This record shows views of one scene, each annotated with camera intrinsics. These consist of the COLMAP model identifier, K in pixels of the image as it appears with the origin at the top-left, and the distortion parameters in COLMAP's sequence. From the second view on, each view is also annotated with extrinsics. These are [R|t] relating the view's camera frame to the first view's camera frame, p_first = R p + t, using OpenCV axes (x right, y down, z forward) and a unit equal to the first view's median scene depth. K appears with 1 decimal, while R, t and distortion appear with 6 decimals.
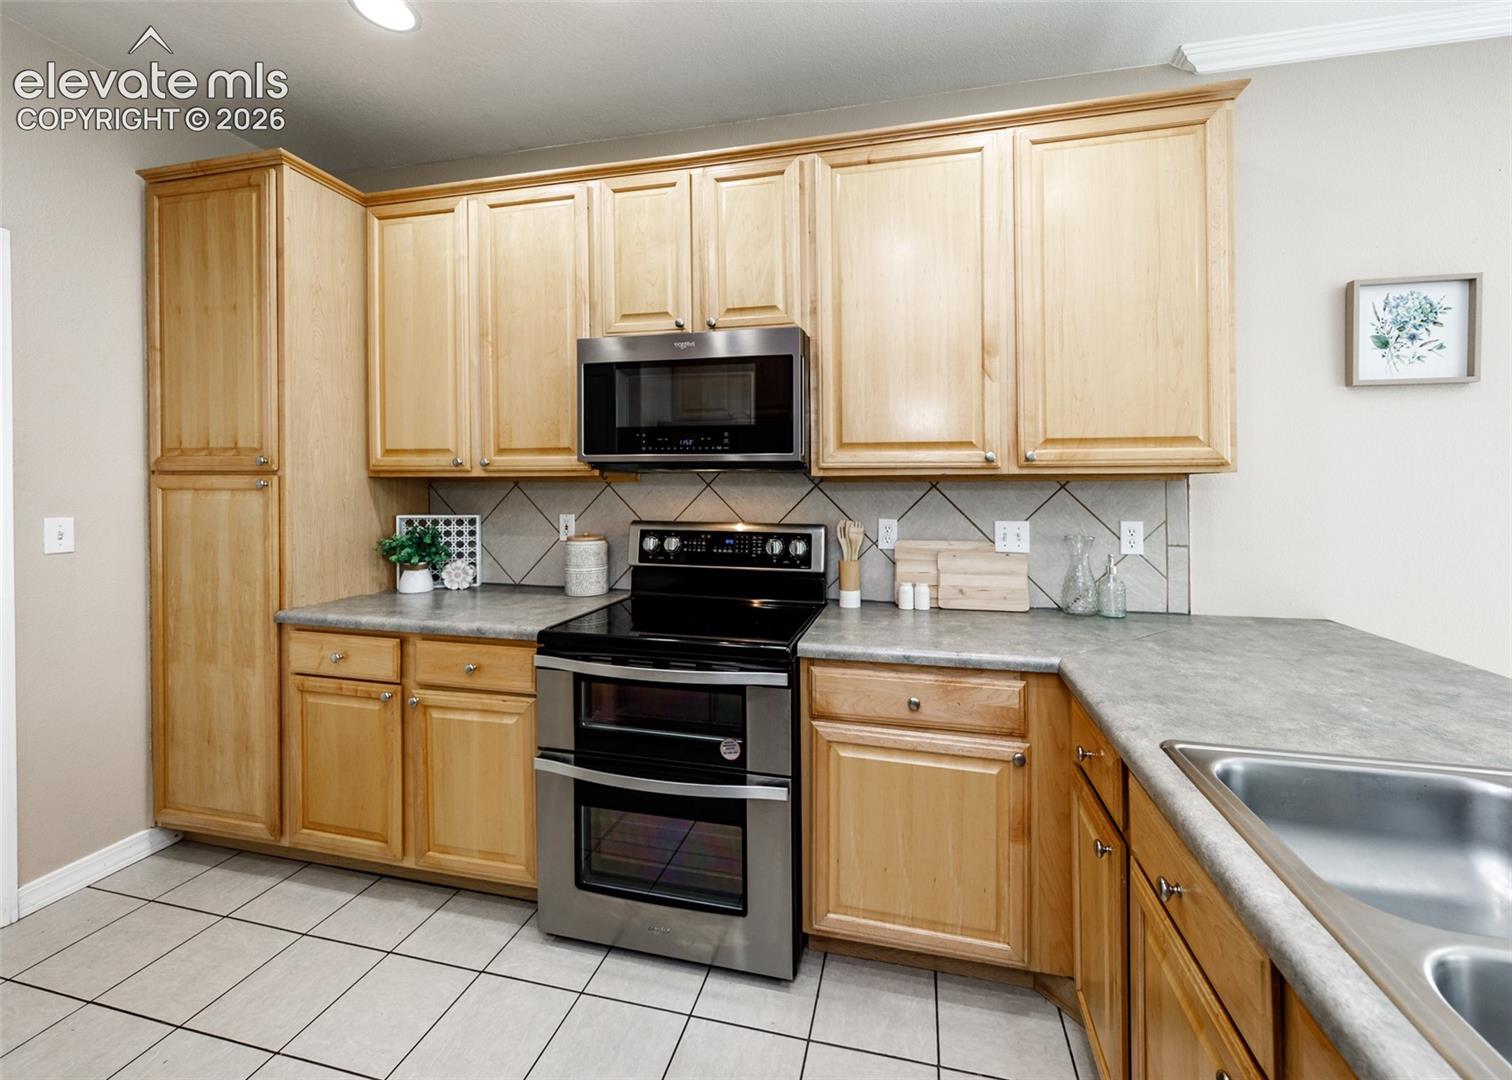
lens RADIAL K [[626.2, 0, 826.4], [0, 626.2, 494.1], [0, 0, 1]] dist [0.004386, -0.000418]
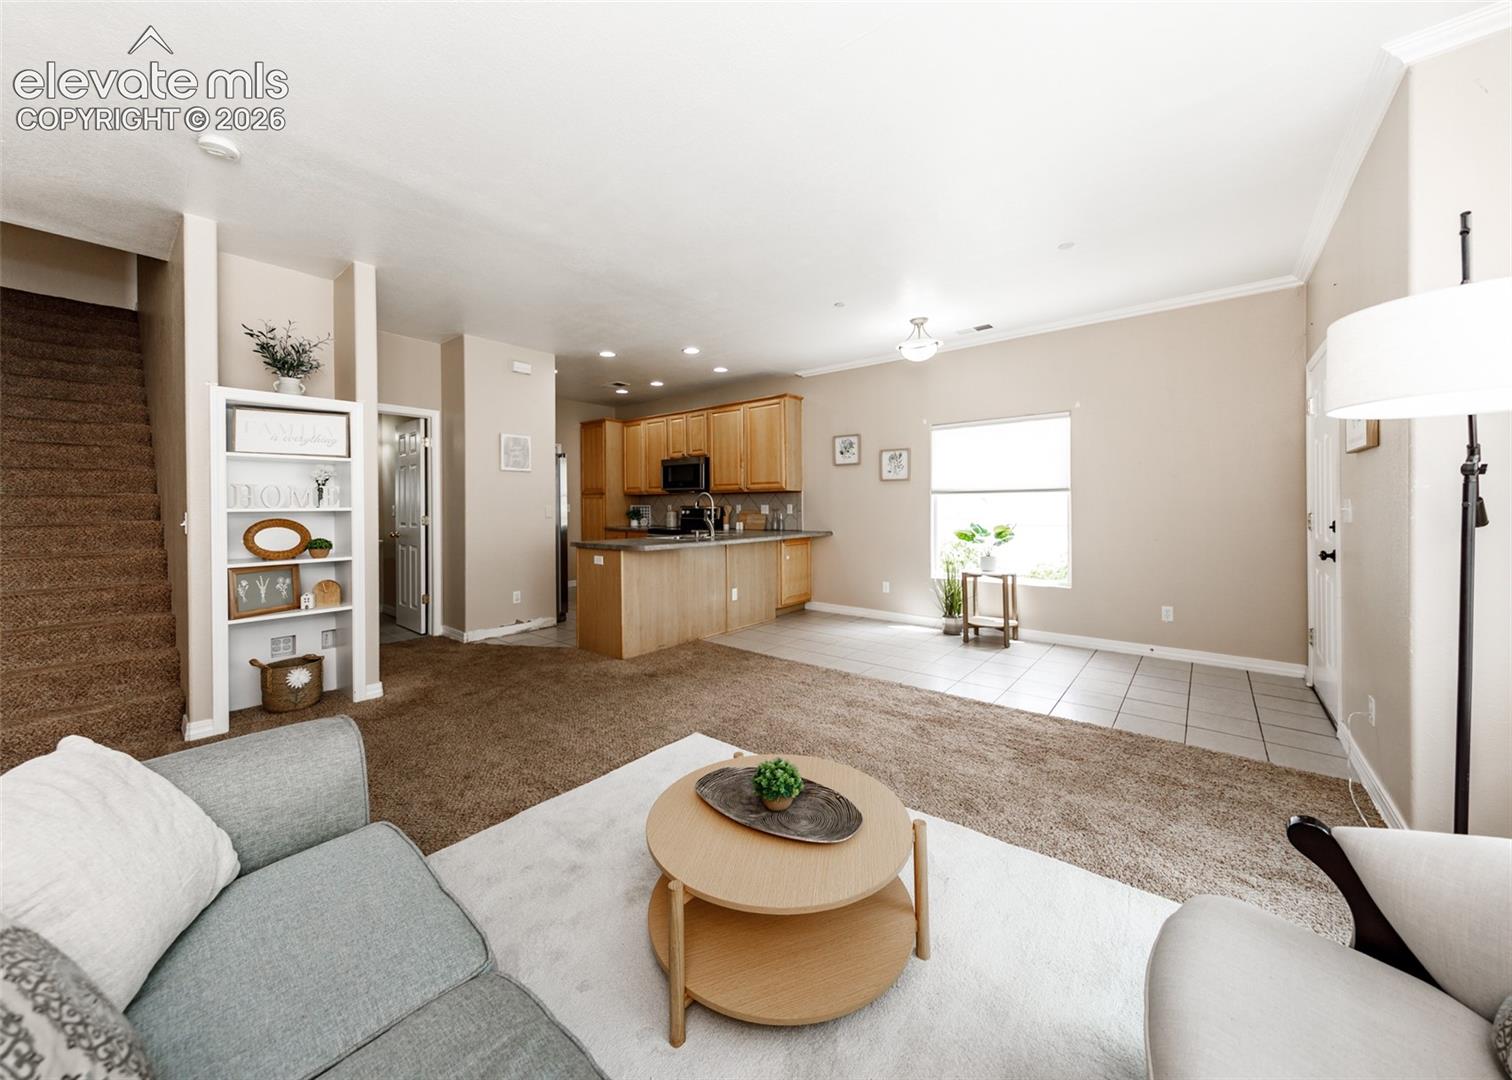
lens RADIAL K [[545.7, 0, 754.7], [0, 545.7, 510.2], [0, 0, 1]] dist [0.005486, -0.000655]
pose [[0.888751, -0.000348, -0.458390, 1.649781], [0.001157, 0.999998, 0.001485, 0.068723], [0.458389, -0.001851, 0.888750, -1.741967]]
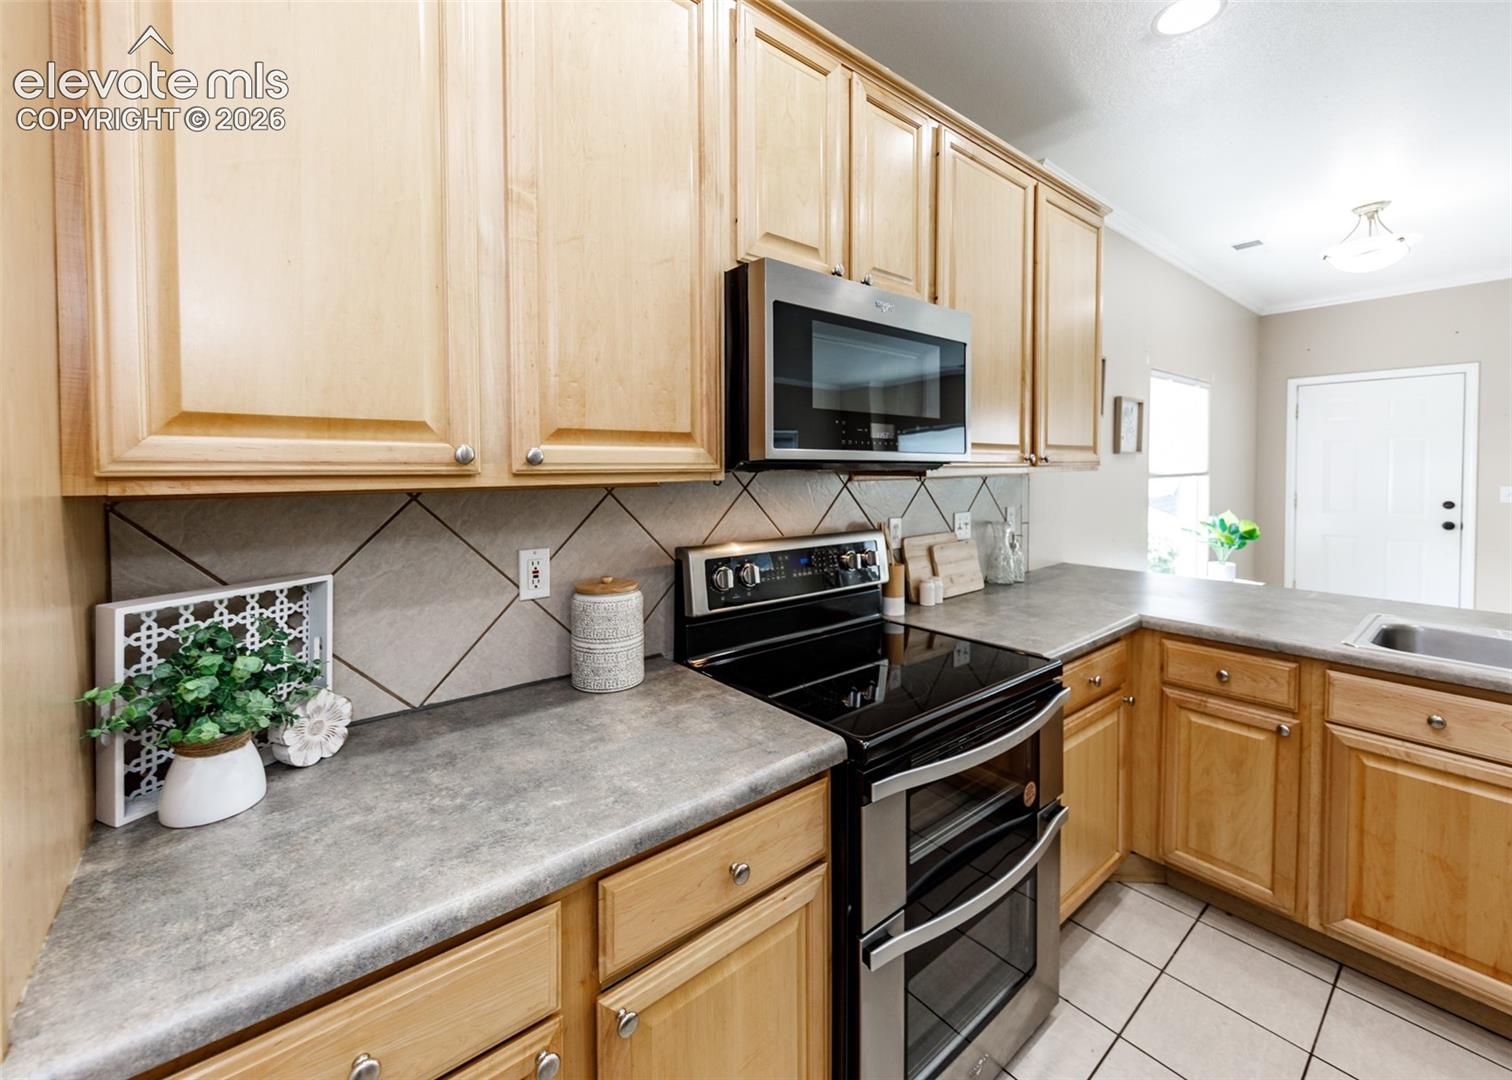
lens RADIAL K [[626.2, 0, 728.5], [0, 626.2, 479.2], [0, 0, 1]] dist [0.004386, -0.000418]
pose [[0.619525, -0.021809, 0.784674, -0.866578], [0.011842, 0.999760, 0.018437, -0.042737], [-0.784888, -0.002130, 0.619634, 0.629097]]
